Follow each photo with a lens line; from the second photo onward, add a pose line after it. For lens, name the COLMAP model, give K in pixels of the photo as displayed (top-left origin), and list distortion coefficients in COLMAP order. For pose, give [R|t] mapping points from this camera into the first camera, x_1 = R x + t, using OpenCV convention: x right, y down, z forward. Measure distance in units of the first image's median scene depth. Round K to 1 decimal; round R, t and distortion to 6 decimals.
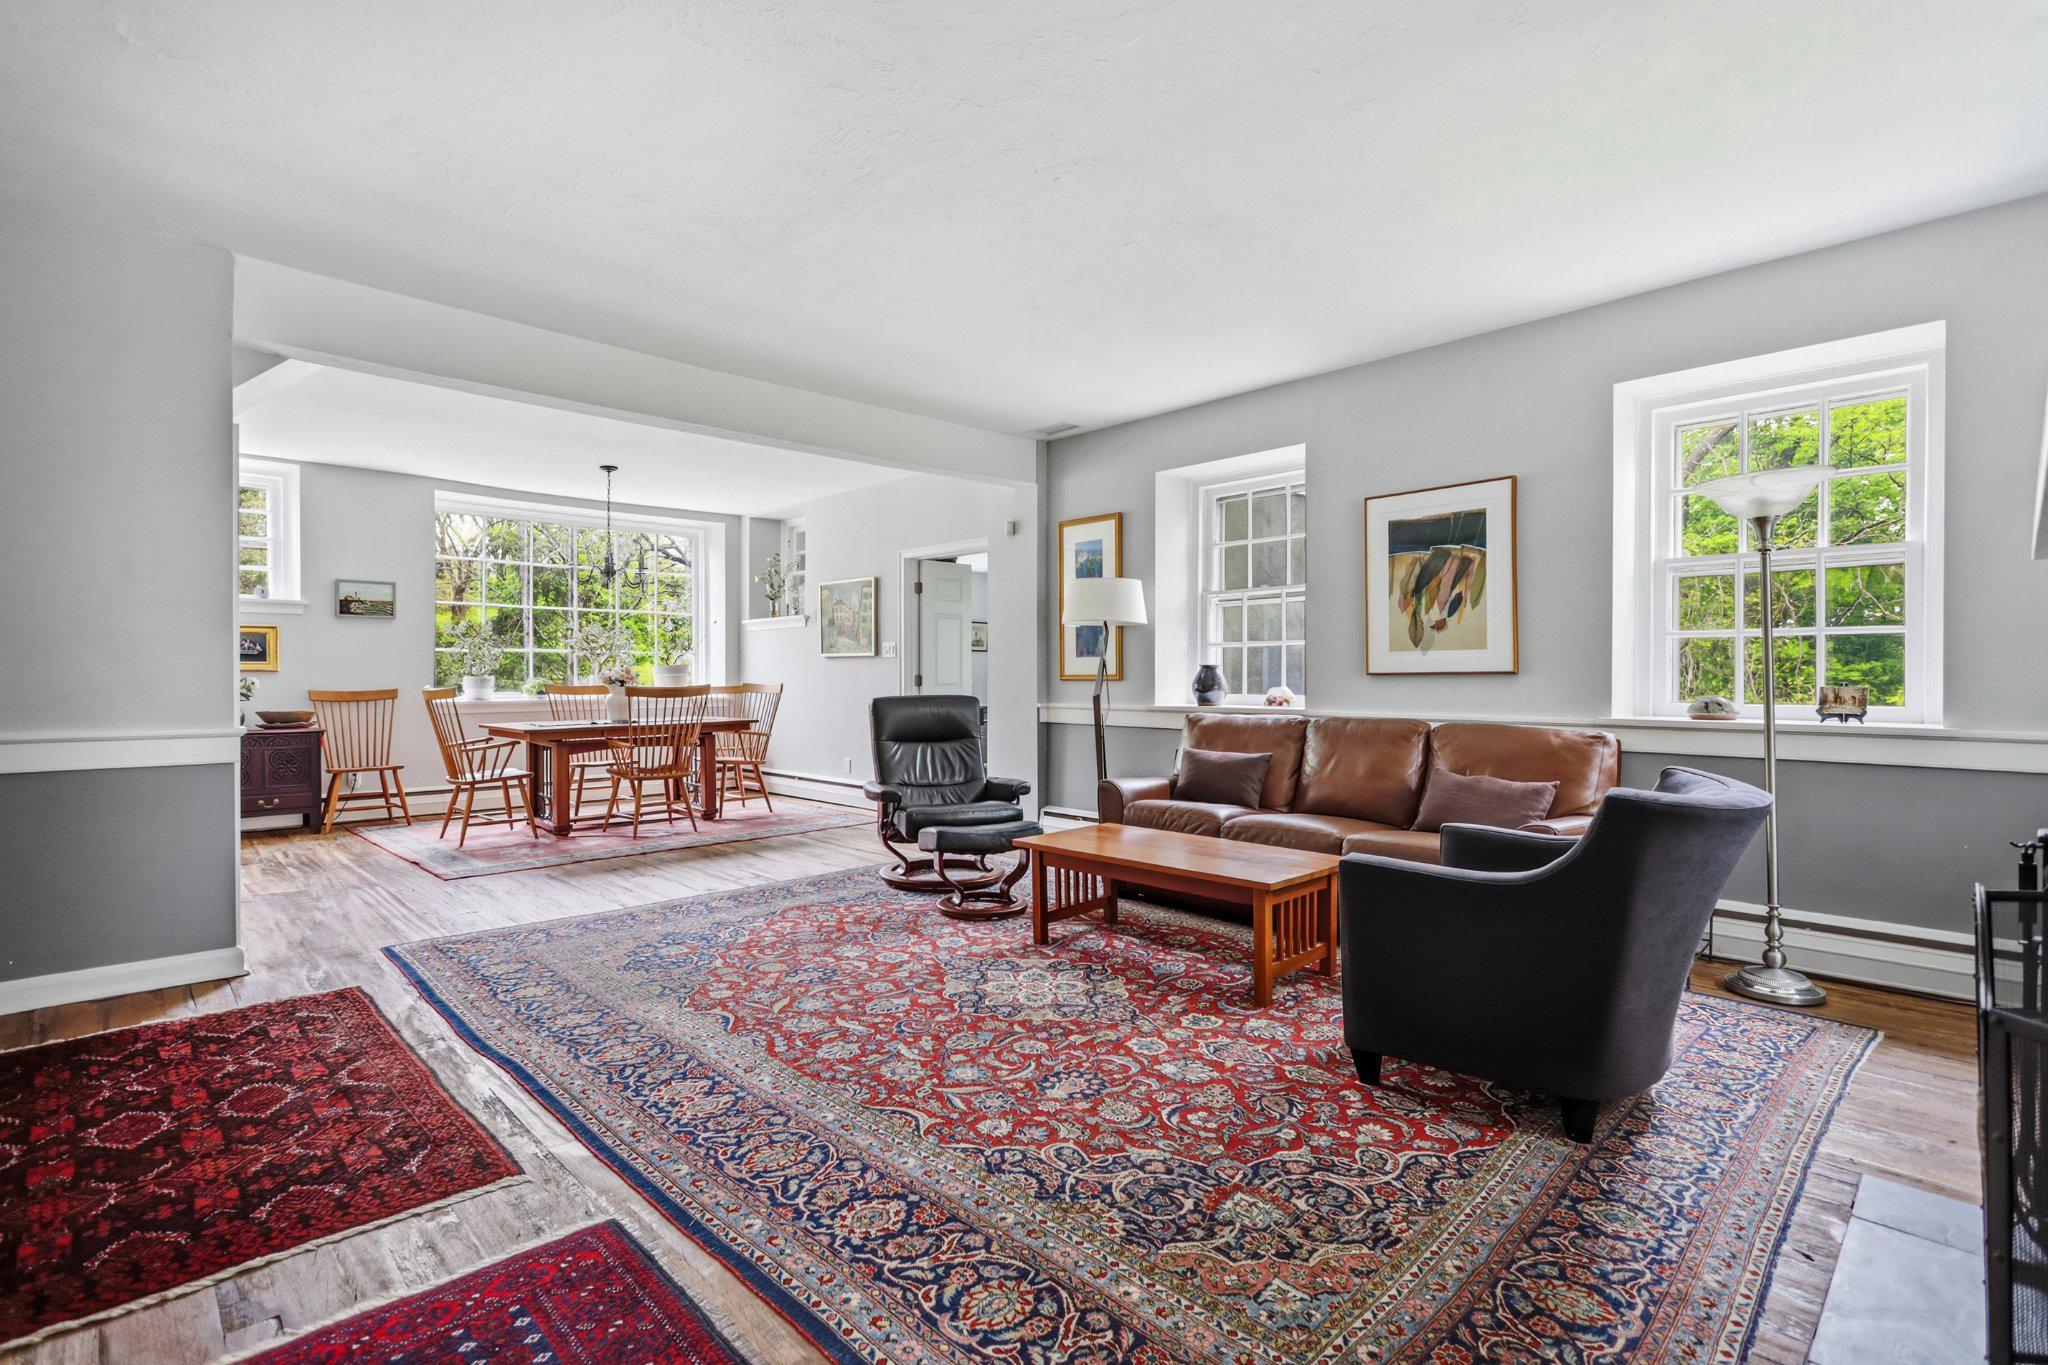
lens RADIAL K [[987.8, 0, 1012.6], [0, 987.8, 685.0], [0, 0, 1]] dist [0.003103, -0.000344]
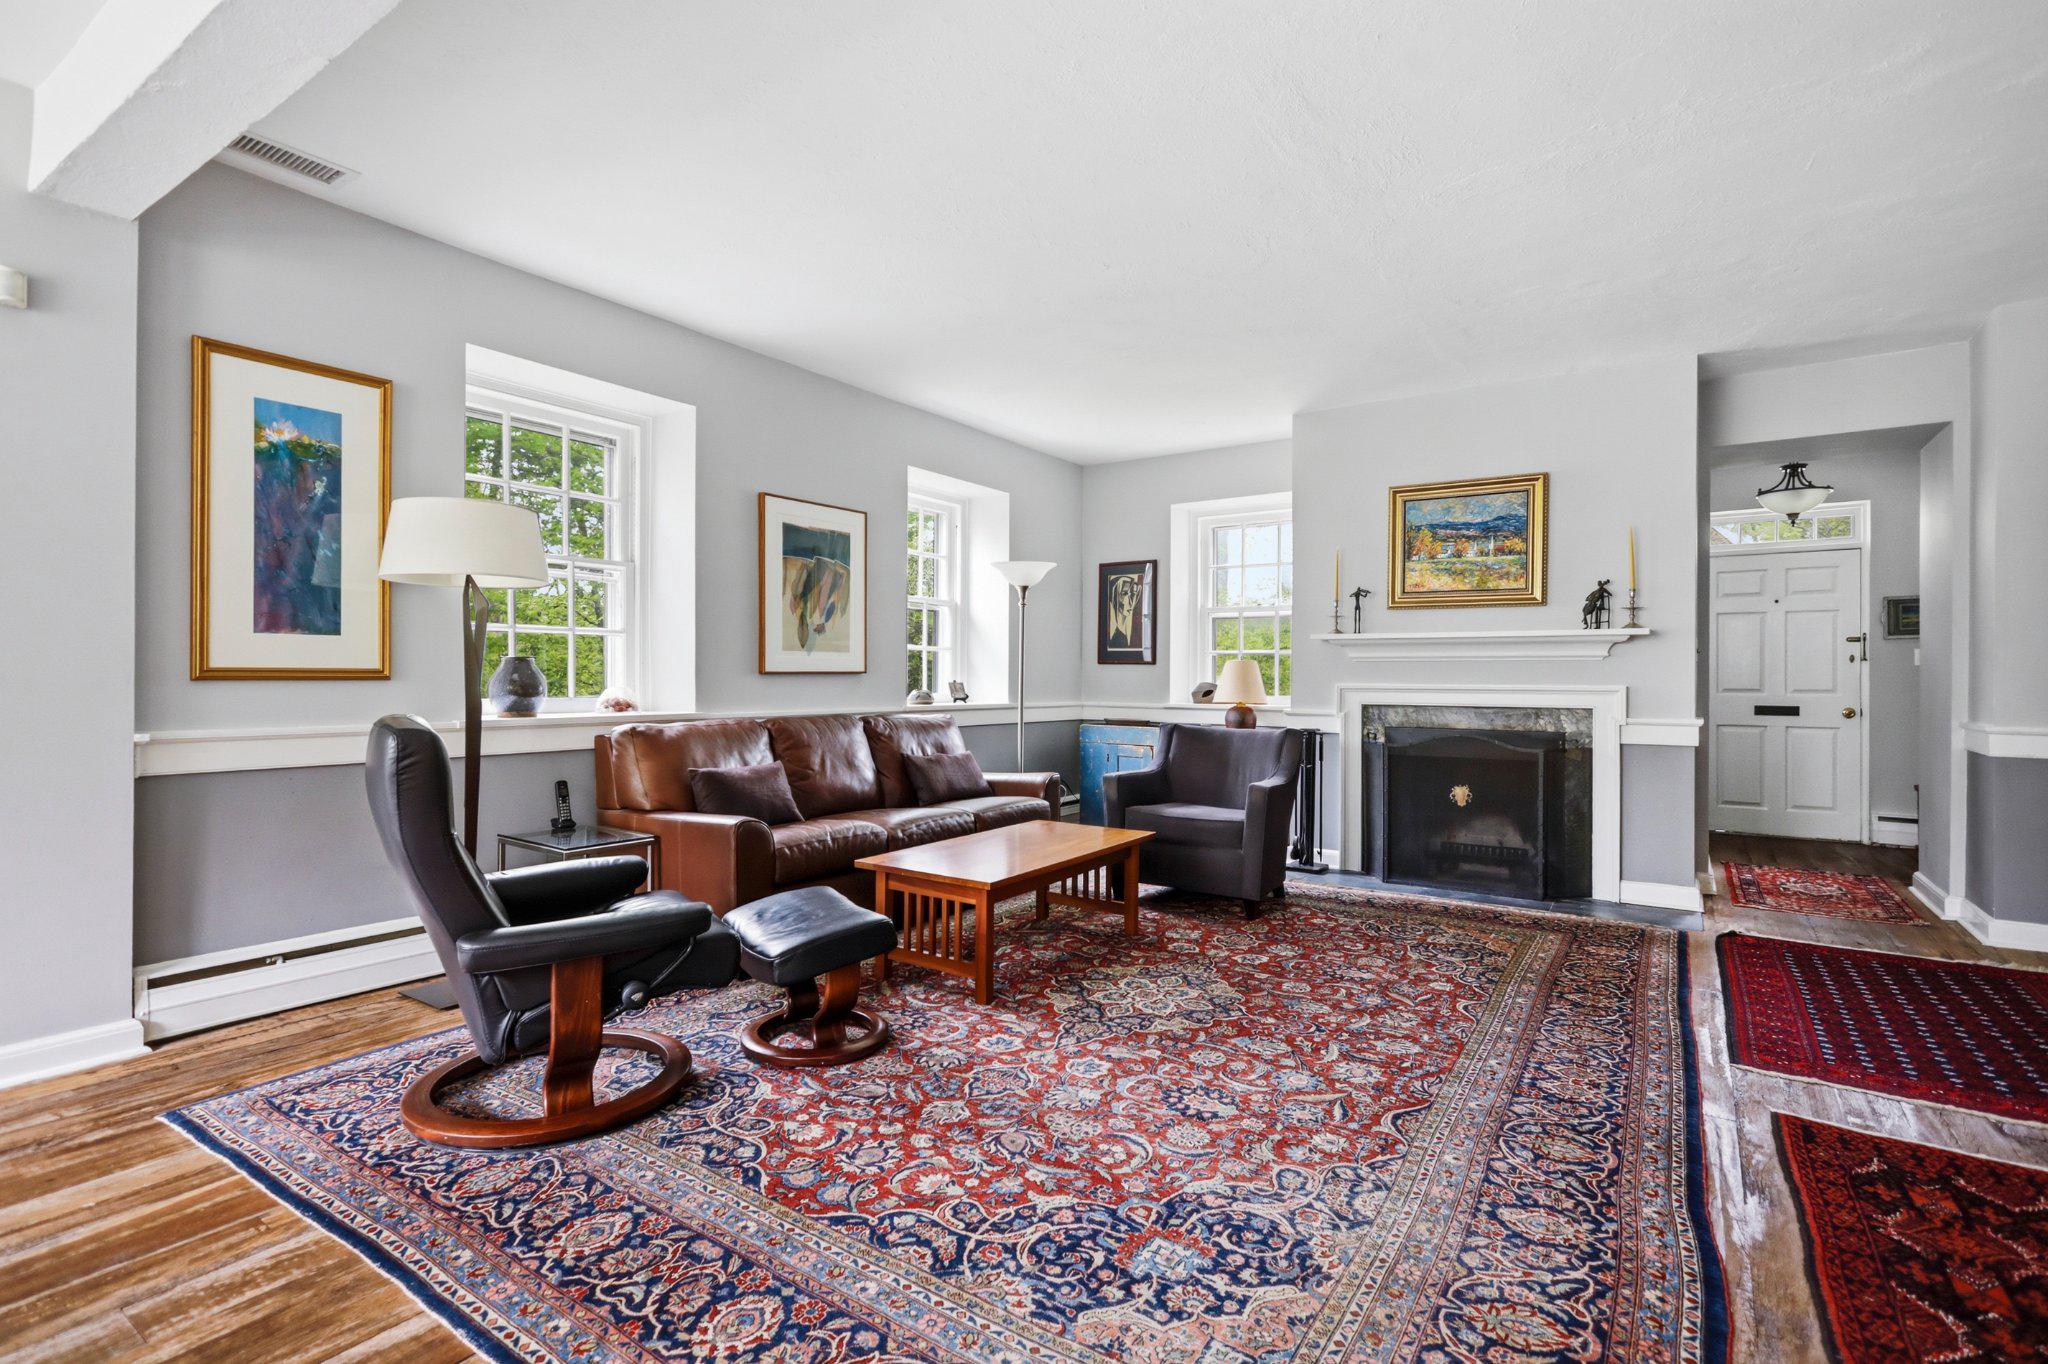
lens RADIAL K [[987.8, 0, 1024.7], [0, 987.8, 679.0], [0, 0, 1]] dist [0.003103, -0.000344]
pose [[-0.233632, -0.001304, 0.972324, -0.864852], [0.006021, 0.999978, 0.002788, -0.008058], [-0.972306, 0.006506, -0.233619, 1.298186]]
